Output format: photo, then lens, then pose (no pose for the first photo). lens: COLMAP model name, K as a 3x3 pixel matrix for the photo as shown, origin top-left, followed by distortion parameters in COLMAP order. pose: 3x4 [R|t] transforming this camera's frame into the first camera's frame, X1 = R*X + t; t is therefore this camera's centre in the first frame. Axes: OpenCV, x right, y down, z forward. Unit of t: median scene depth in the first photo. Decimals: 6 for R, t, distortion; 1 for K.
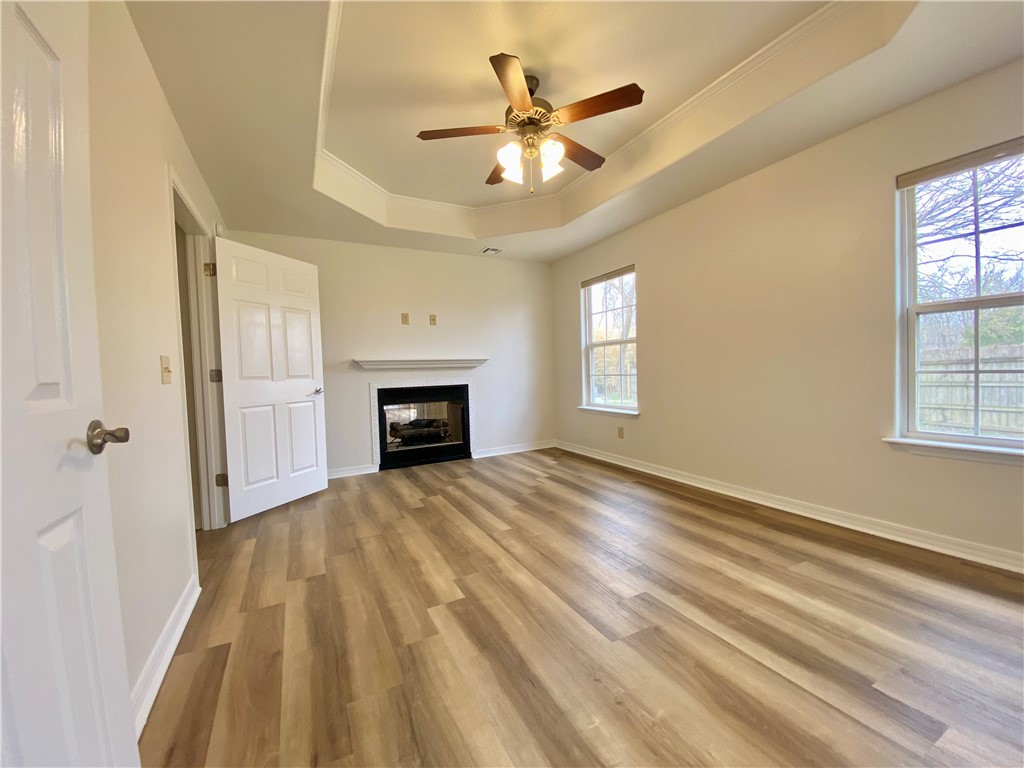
lens RADIAL K [[412.6, 0, 512.0], [0, 412.6, 384.0], [0, 0, 1]] dist [0.033069, -0.029287]
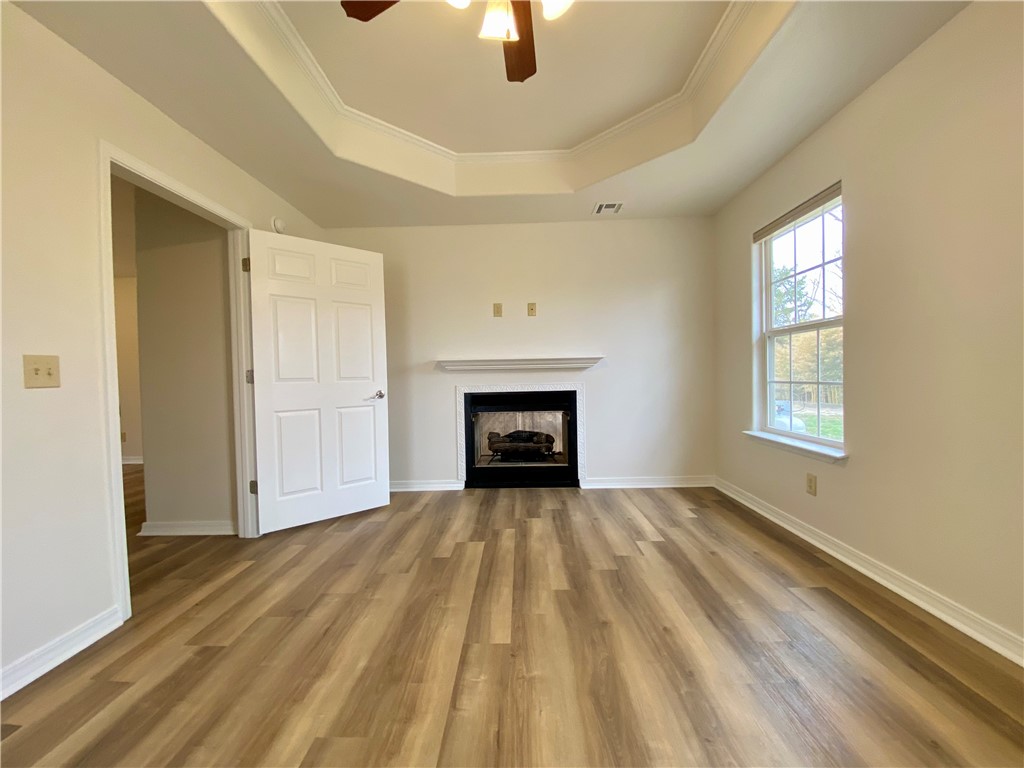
lens RADIAL K [[412.6, 0, 512.0], [0, 412.6, 384.0], [0, 0, 1]] dist [0.033069, -0.029287]
pose [[0.875146, 0.023329, -0.483297, 0.197672], [-0.022366, 0.999720, 0.007755, -0.018145], [0.483342, 0.004022, 0.875422, 0.337728]]
